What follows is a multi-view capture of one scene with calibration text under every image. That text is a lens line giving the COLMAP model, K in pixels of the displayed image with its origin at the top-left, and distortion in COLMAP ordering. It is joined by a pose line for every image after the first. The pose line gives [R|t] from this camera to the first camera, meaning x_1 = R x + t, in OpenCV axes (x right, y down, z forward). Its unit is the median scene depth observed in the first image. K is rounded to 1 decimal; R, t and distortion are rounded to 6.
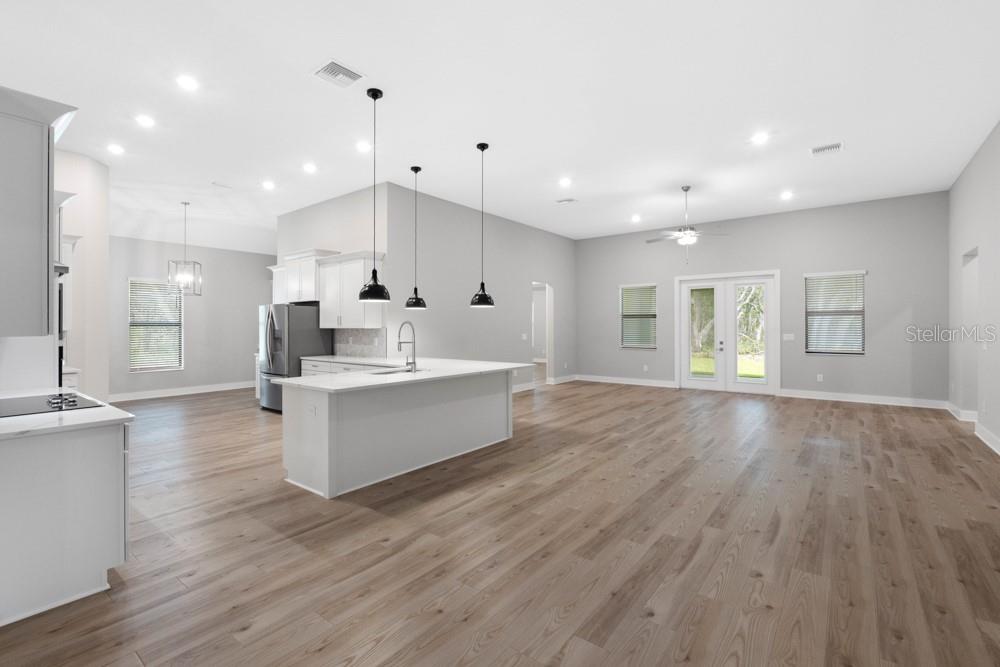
lens RADIAL K [[449.0, 0, 500.0], [0, 449.0, 333.5], [0, 0, 1]] dist [-0.001802, -0.000052]
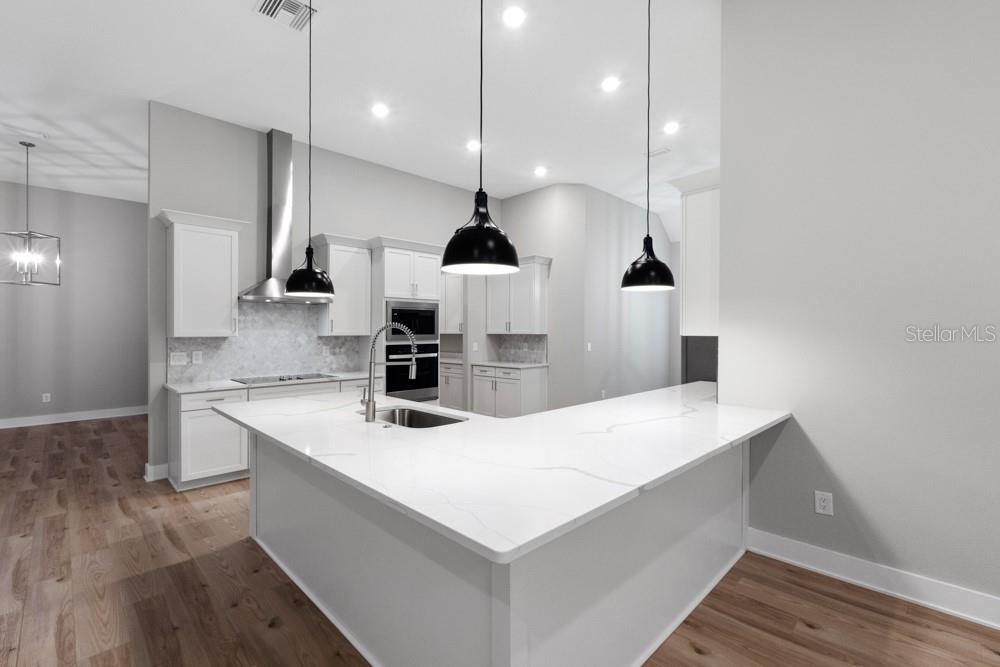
lens RADIAL K [[449.0, 0, 500.0], [0, 449.0, 333.5], [0, 0, 1]] dist [-0.001802, -0.000052]
pose [[-0.130784, 0.009204, -0.991368, 0.274557], [-0.012142, 0.999867, 0.010884, -0.019906], [0.991337, 0.013461, -0.130654, 1.093473]]
